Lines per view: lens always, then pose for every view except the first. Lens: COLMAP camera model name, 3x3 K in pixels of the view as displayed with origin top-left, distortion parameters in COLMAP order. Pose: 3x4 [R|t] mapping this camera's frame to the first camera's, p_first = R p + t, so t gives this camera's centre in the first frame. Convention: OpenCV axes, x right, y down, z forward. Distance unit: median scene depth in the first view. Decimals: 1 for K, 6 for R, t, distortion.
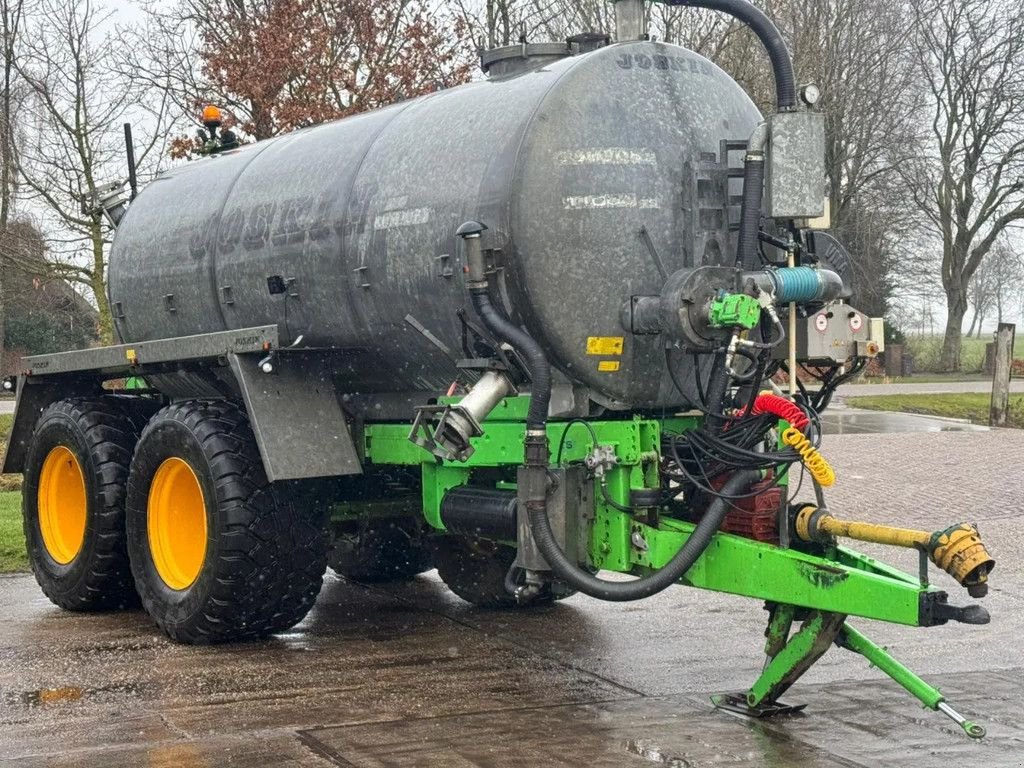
lens RADIAL K [[1732.4, 0, 522.4], [0, 1732.4, 377.1], [0, 0, 1]] dist [0.123585, -0.105168]
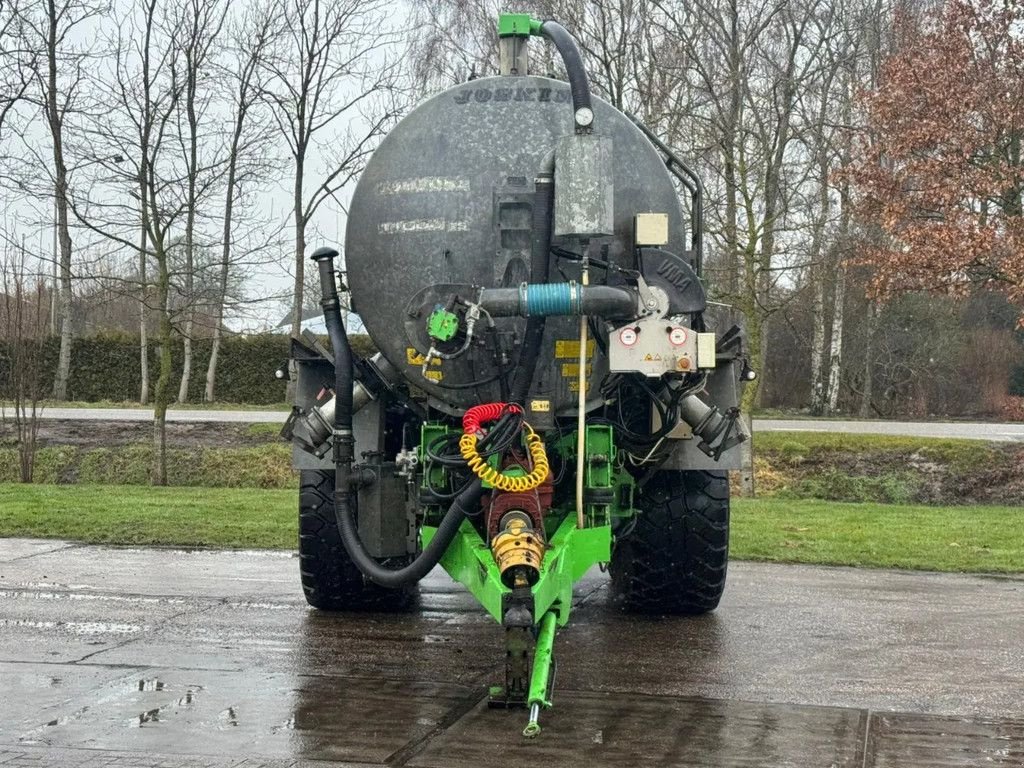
lens RADIAL K [[1732.4, 0, 522.4], [0, 1732.4, 377.1], [0, 0, 1]] dist [0.123585, -0.105168]
pose [[0.822020, 0.015970, -0.569235, 0.704796], [-0.025044, 0.999653, -0.008120, 0.002044], [0.568908, 0.020931, 0.822135, 0.127741]]
